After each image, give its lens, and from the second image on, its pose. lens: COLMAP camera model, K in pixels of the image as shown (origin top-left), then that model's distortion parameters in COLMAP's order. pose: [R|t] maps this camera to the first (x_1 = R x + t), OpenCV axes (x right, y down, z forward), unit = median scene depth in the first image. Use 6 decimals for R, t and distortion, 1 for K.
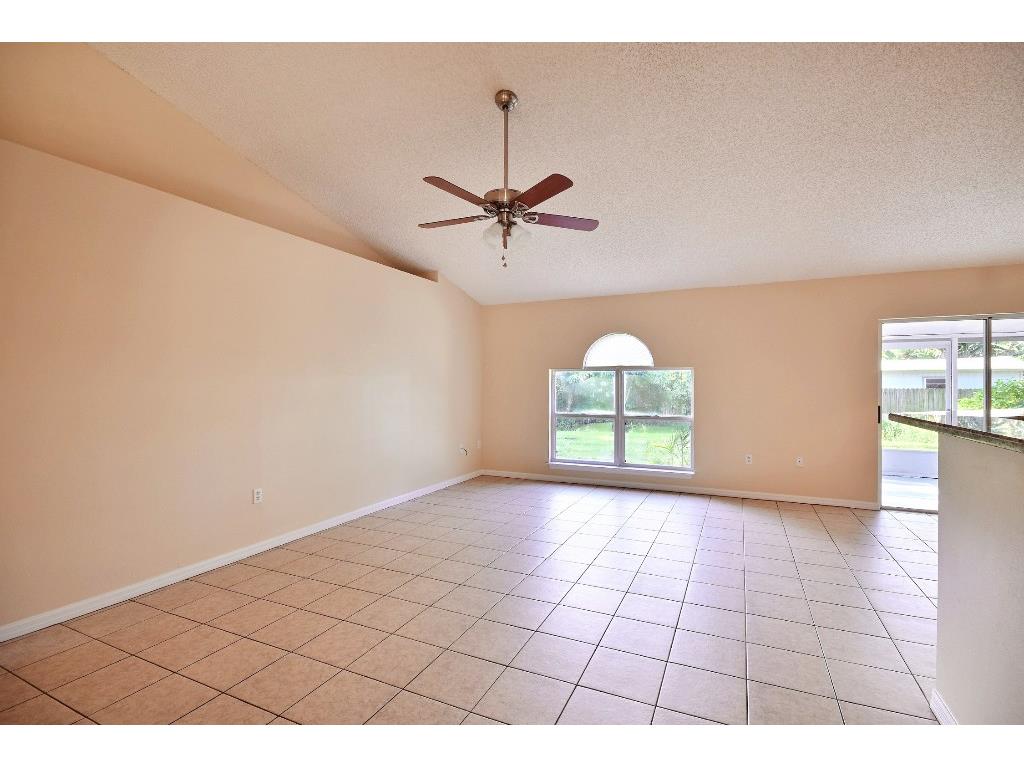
lens RADIAL K [[475.3, 0, 512.0], [0, 475.3, 384.0], [0, 0, 1]] dist [-0.002639, -0.001167]
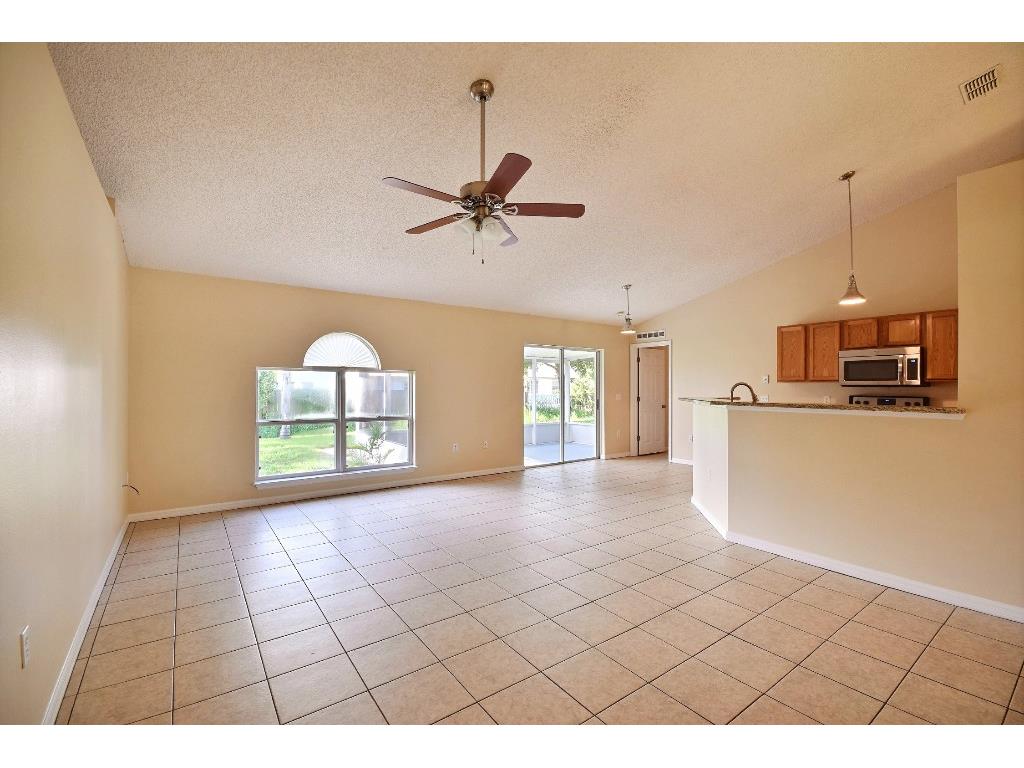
lens RADIAL K [[449.9, 0, 527.0], [0, 449.9, 382.8], [0, 0, 1]] dist [-0.010985, -0.000152]
pose [[0.479524, 0.009086, 0.877482, -0.392176], [-0.003495, 0.999958, -0.008444, 0.001210], [-0.877522, 0.000983, 0.479536, 0.248570]]
